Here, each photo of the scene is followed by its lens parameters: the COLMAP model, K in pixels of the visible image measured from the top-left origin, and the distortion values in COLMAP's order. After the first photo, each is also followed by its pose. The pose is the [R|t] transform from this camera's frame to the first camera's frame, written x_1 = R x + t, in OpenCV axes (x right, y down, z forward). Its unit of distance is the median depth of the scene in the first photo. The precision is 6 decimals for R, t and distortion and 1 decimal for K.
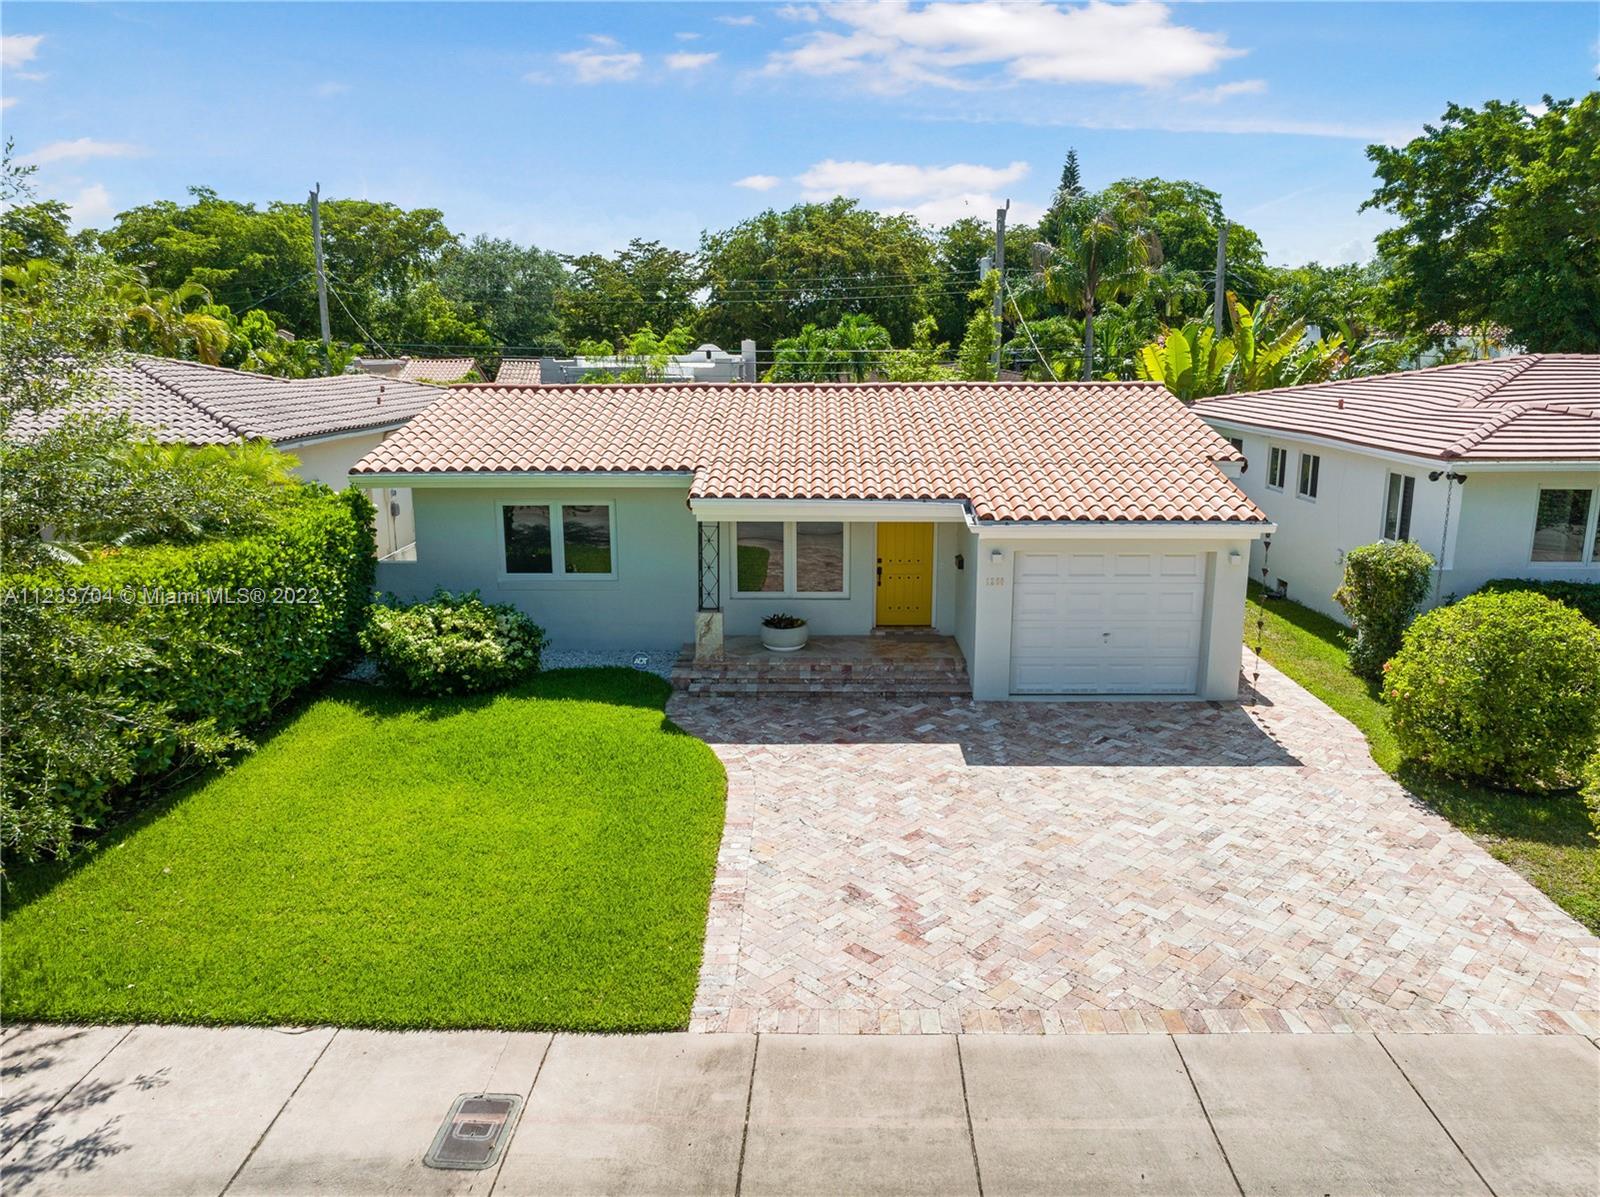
lens RADIAL K [[1127.7, 0, 804.4], [0, 1127.7, 595.6], [0, 0, 1]] dist [-0.043939, 0.012347]
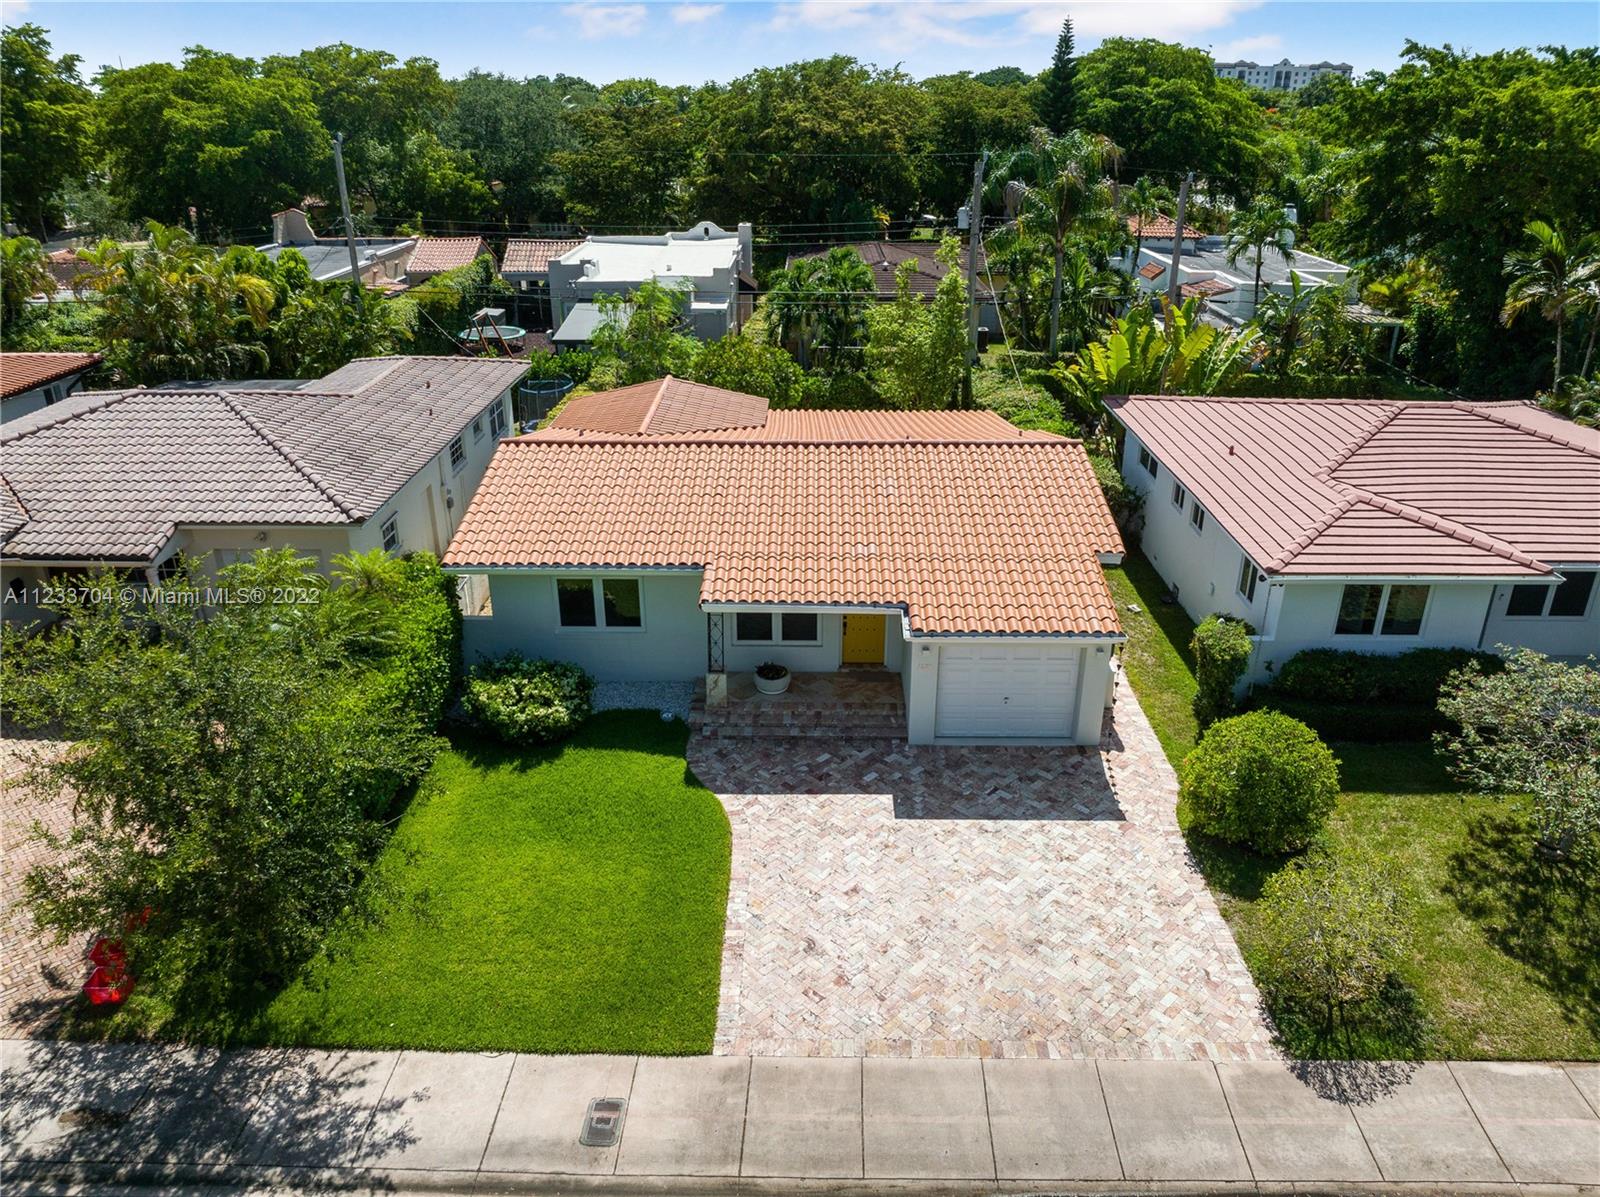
lens RADIAL K [[1127.7, 0, 804.1], [0, 1127.7, 595.2], [0, 0, 1]] dist [-0.043939, 0.012347]
pose [[0.999995, 0.003109, 0.000575, 0.025410], [-0.003161, 0.979630, 0.200787, -0.448083], [0.000061, -0.200788, 0.979635, -0.393835]]
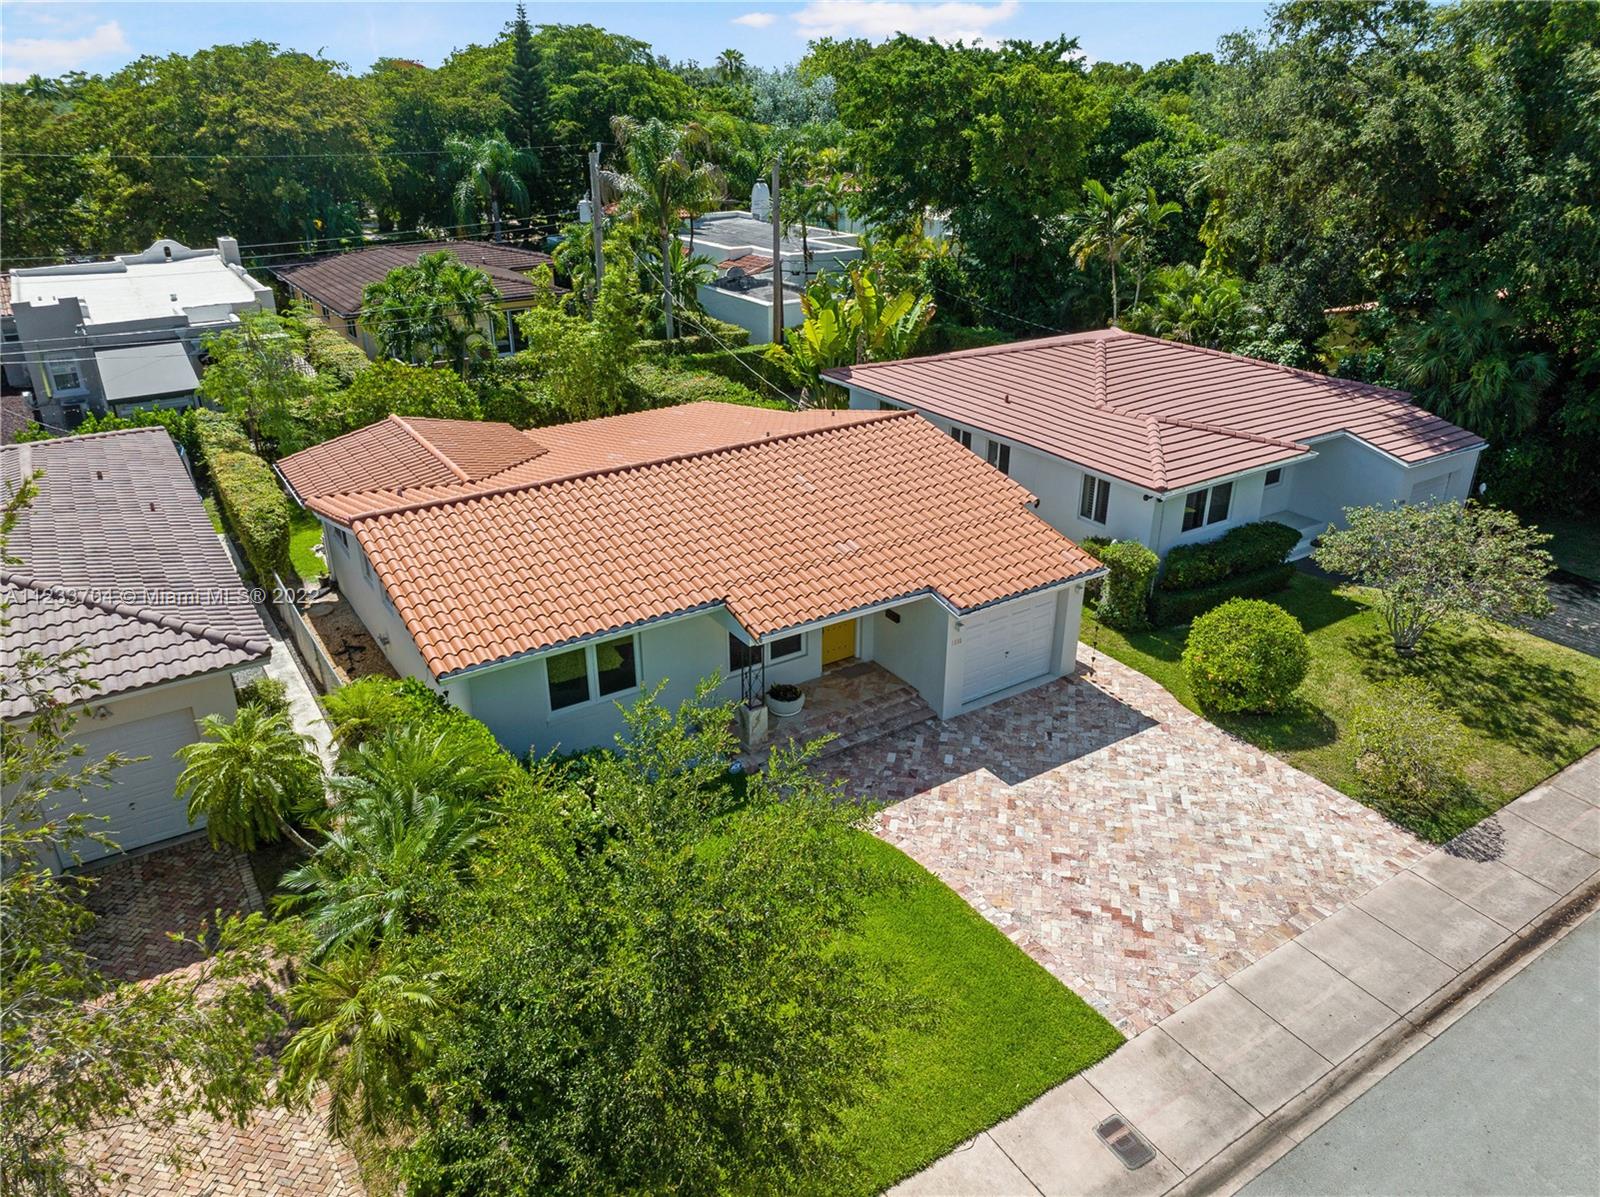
lens RADIAL K [[1127.7, 0, 801.7], [0, 1127.7, 599.0], [0, 0, 1]] dist [-0.043939, 0.012347]
pose [[0.828679, -0.231492, 0.509610, -0.845532], [0.116943, 0.961979, 0.246820, -0.526183], [-0.547371, -0.144939, 0.824243, -0.066483]]
